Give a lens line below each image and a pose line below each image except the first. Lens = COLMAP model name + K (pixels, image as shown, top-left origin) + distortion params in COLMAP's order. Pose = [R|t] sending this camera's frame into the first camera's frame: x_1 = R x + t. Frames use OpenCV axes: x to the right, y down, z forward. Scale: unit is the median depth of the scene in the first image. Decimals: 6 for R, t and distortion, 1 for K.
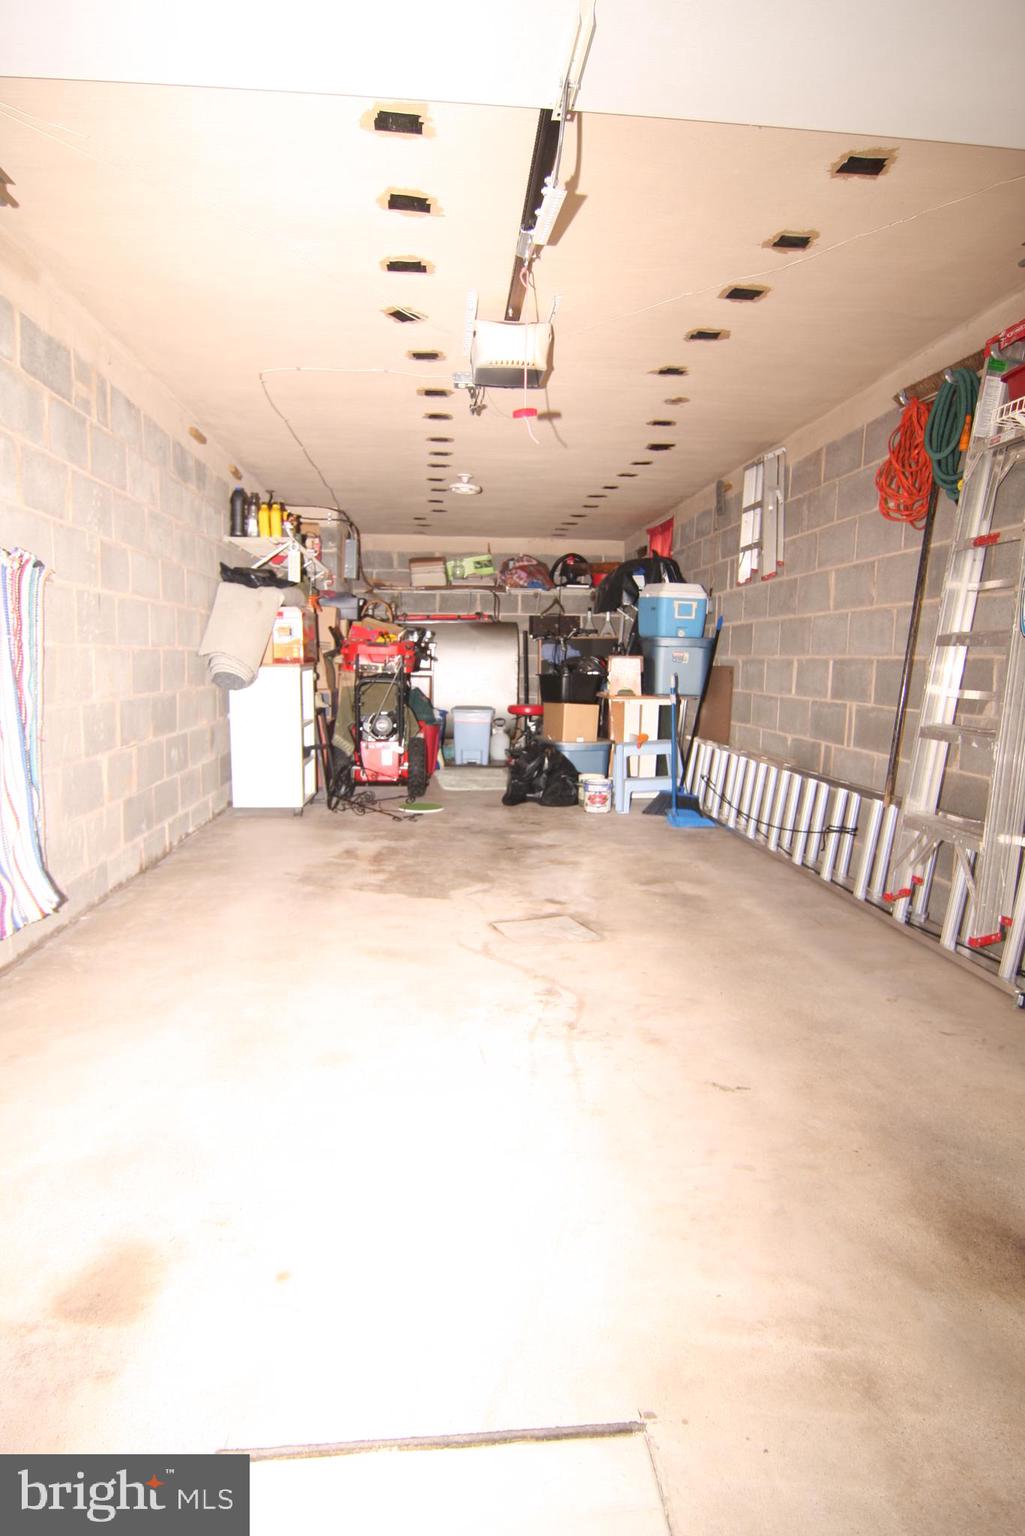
lens RADIAL K [[882.5, 0, 512.9], [0, 882.5, 763.9], [0, 0, 1]] dist [-0.008020, -0.010242]
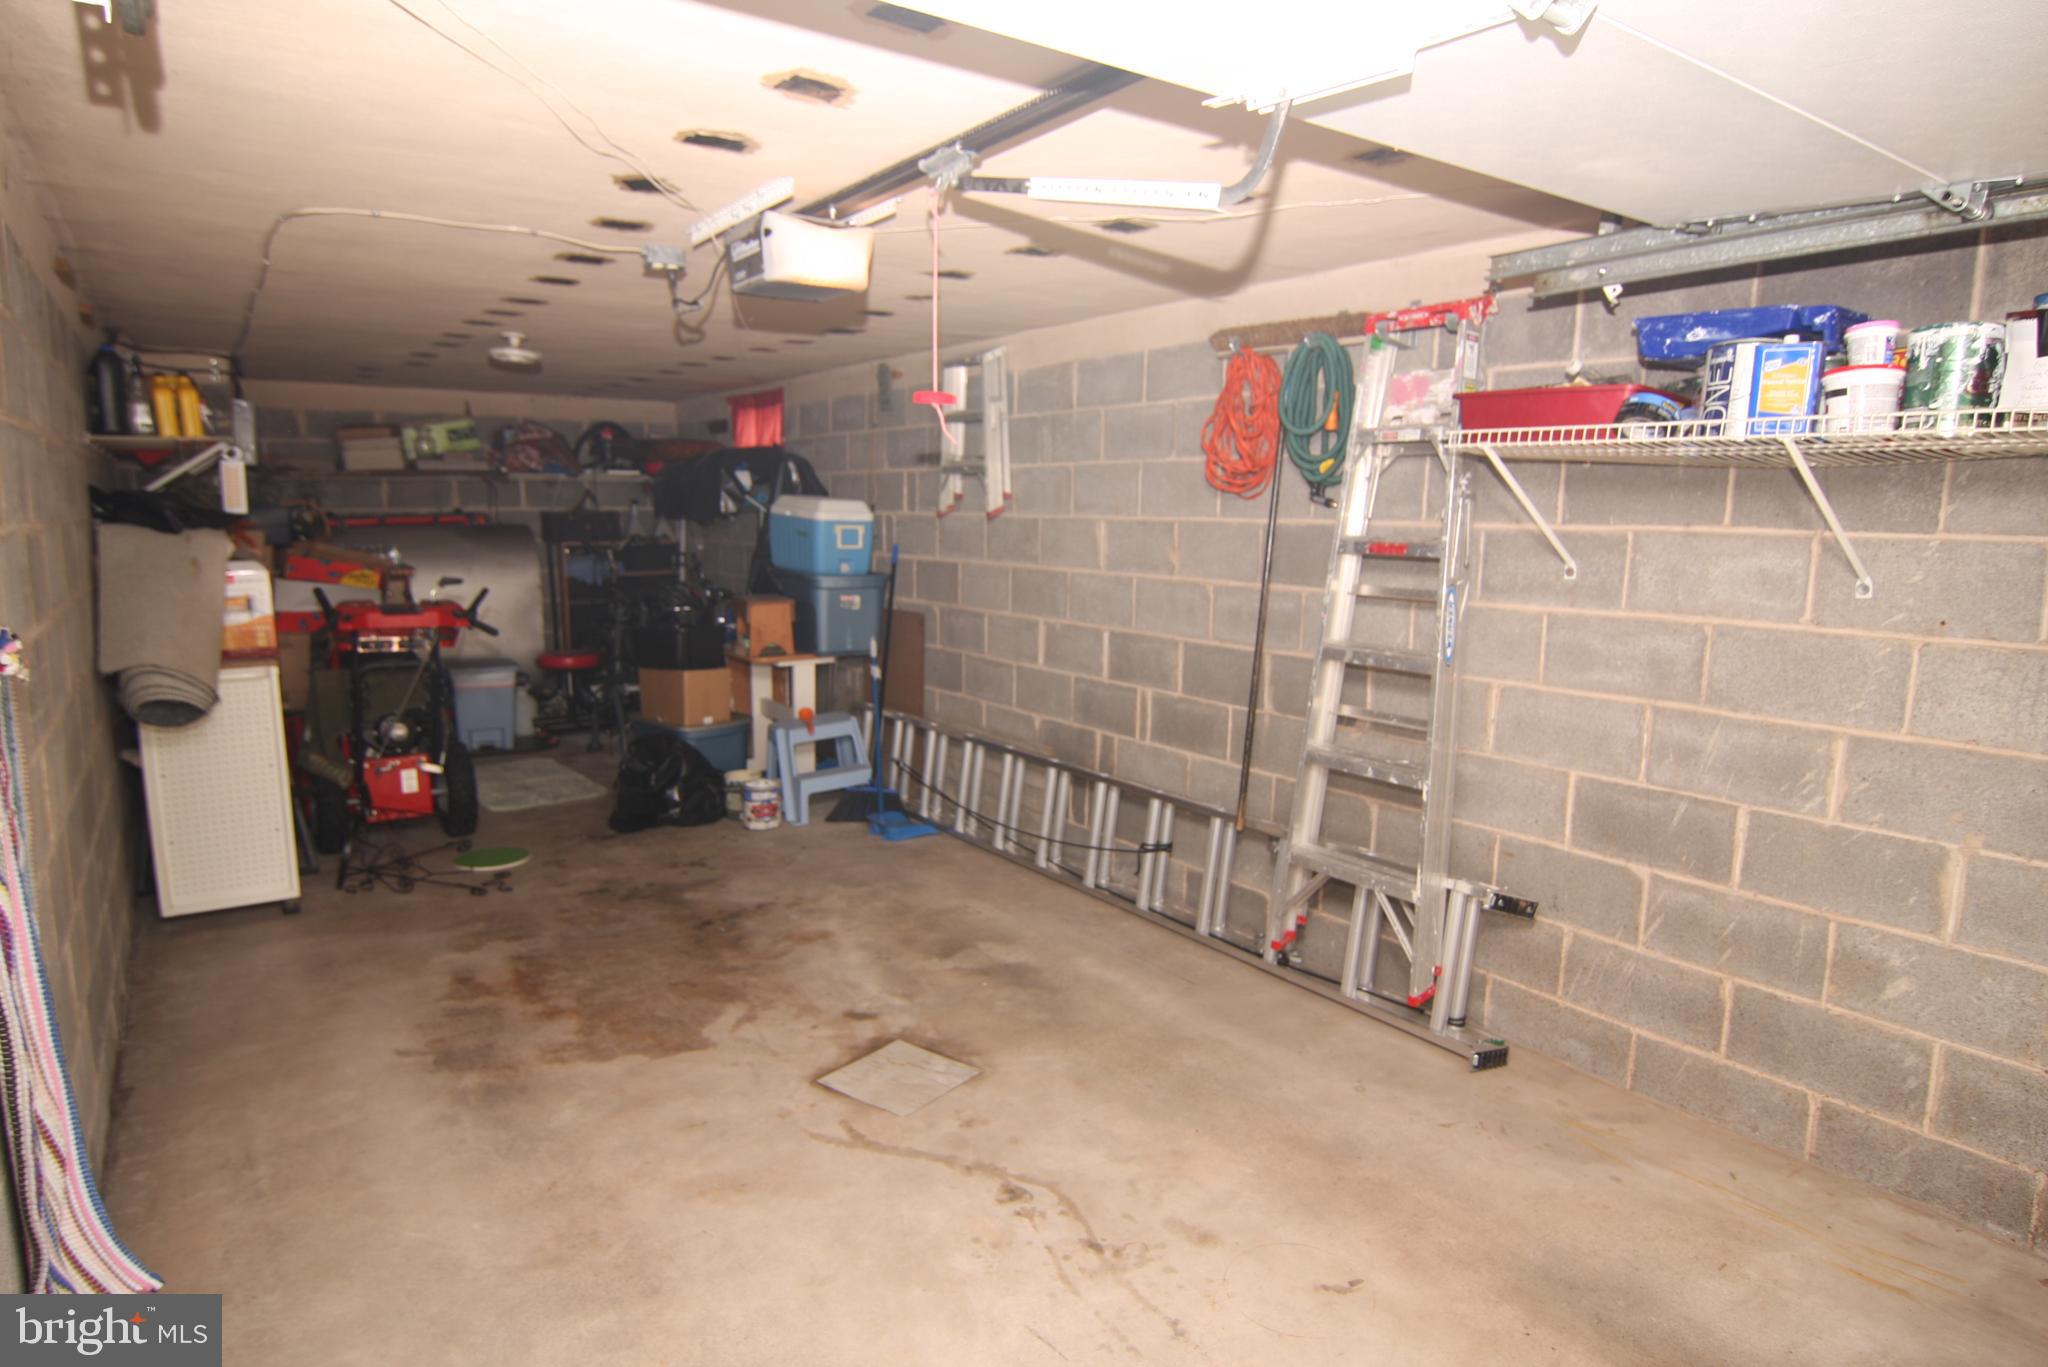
lens RADIAL K [[1176.6, 0, 1017.1], [0, 1176.6, 689.0], [0, 0, 1]] dist [-0.008020, -0.010242]
pose [[0.866480, -0.086314, 0.491694, -0.220805], [0.065022, 0.996062, 0.060270, -0.120646], [-0.494960, -0.020252, 0.868680, 0.086253]]
